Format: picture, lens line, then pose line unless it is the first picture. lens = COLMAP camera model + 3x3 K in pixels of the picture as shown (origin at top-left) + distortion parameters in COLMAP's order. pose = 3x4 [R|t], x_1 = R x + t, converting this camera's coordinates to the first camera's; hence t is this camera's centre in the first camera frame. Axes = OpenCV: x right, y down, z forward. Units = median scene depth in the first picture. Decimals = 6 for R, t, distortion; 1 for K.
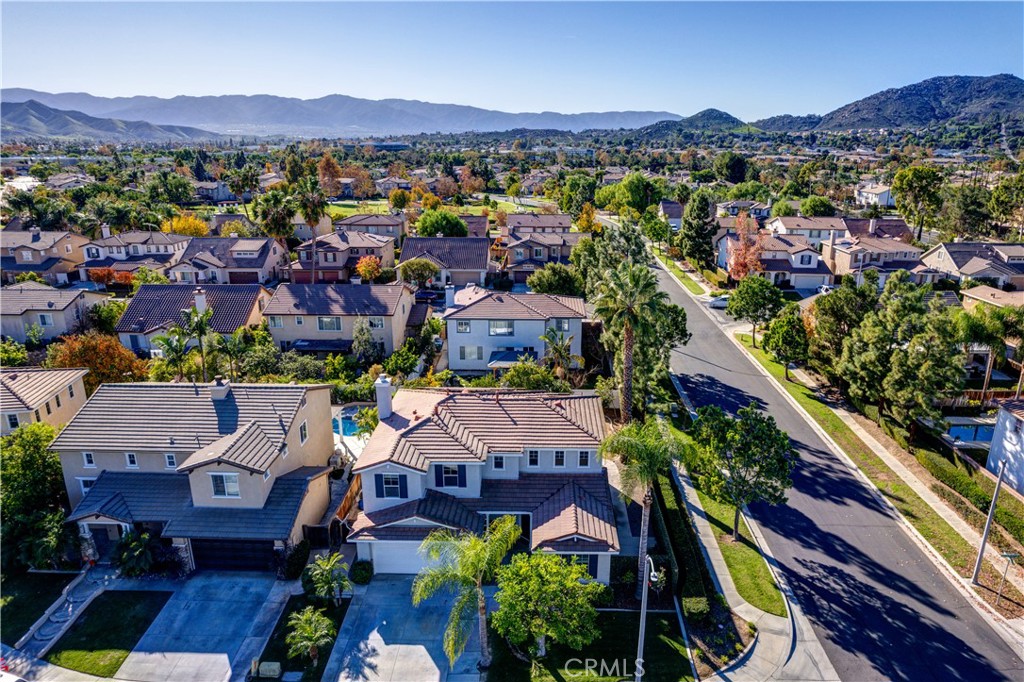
lens RADIAL K [[681.7, 0, 538.9], [0, 681.7, 344.0], [0, 0, 1]] dist [-0.078535, 0.064403]
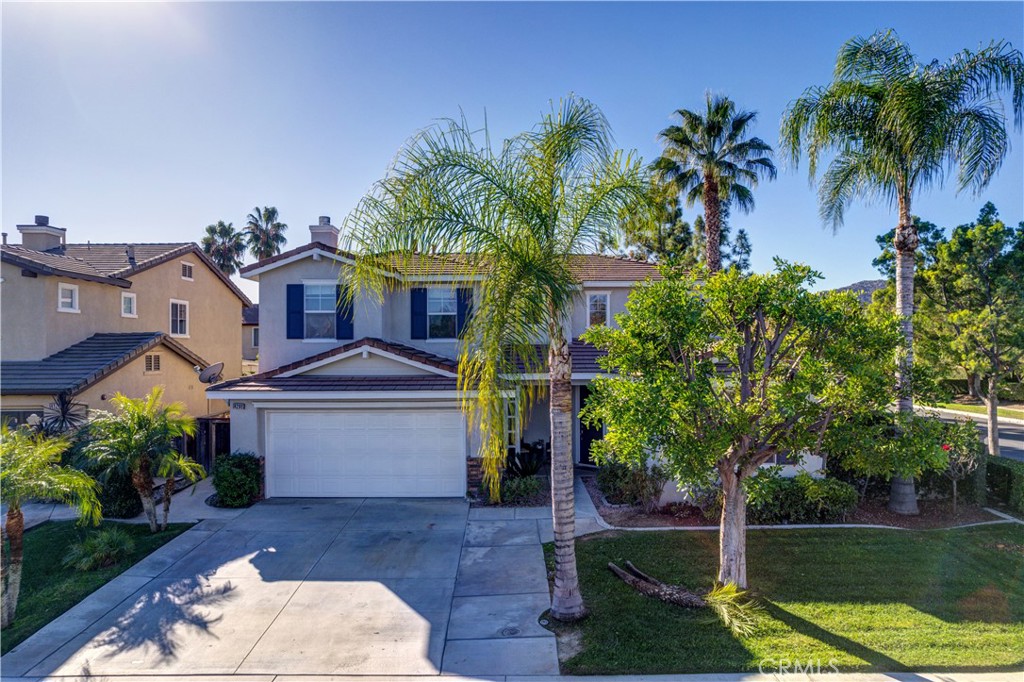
lens RADIAL K [[655.7, 0, 508.3], [0, 655.7, 343.3], [0, 0, 1]] dist [-0.072147, 0.063970]
pose [[0.999851, -0.014164, 0.009916, -0.048226], [0.016472, 0.954608, -0.297408, 0.202470], [-0.005253, 0.297527, 0.954699, 0.306880]]
